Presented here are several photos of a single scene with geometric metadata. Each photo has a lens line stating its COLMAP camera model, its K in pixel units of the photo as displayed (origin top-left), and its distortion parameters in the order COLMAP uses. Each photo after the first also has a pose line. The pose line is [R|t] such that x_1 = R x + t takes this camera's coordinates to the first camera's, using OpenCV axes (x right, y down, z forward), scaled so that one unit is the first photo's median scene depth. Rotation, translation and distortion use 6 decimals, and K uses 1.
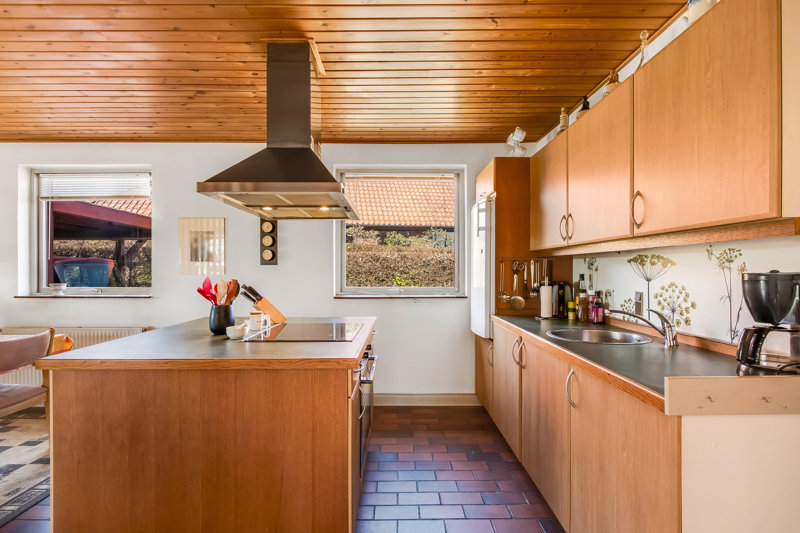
lens RADIAL K [[382.7, 0, 399.4], [0, 382.7, 268.5], [0, 0, 1]] dist [0.006783, -0.001712]
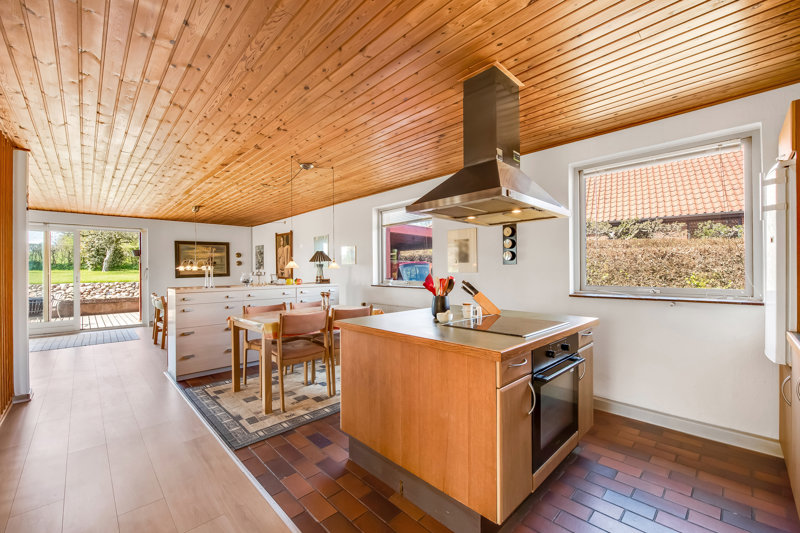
lens RADIAL K [[328.7, 0, 398.2], [0, 328.7, 268.0], [0, 0, 1]] dist [-0.003391, -0.001060]
pose [[0.693957, -0.008933, -0.719961, 0.158081], [0.010163, 0.999945, -0.002611, 0.001209], [0.719944, -0.005505, 0.694010, 0.080017]]
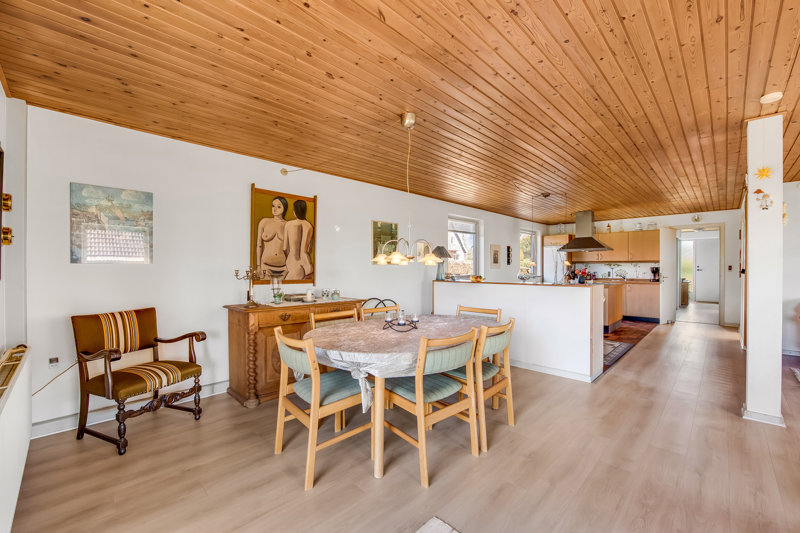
lens RADIAL K [[328.7, 0, 397.3], [0, 328.7, 268.7], [0, 0, 1]] dist [-0.003391, -0.001060]
pose [[0.706637, -0.002553, 0.707572, -2.711881], [-0.000159, 0.999993, 0.003766, 0.007953], [-0.707576, -0.002774, 0.706631, -0.002640]]
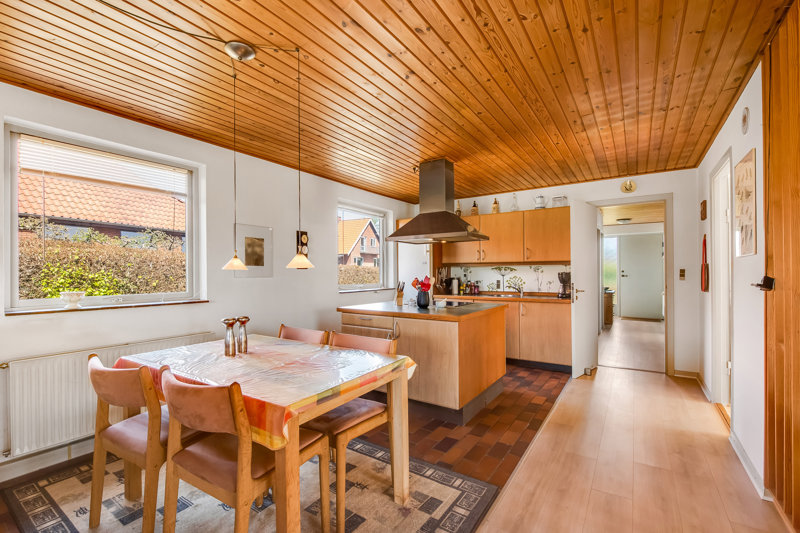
lens RADIAL K [[354.4, 0, 401.1], [0, 354.4, 270.7], [0, 0, 1]] dist [0.014022, 0.000188]
pose [[0.552331, 0.003437, 0.833618, -1.287376], [0.004354, 0.999966, -0.007008, 0.005177], [-0.833613, 0.007500, 0.552298, 0.108170]]
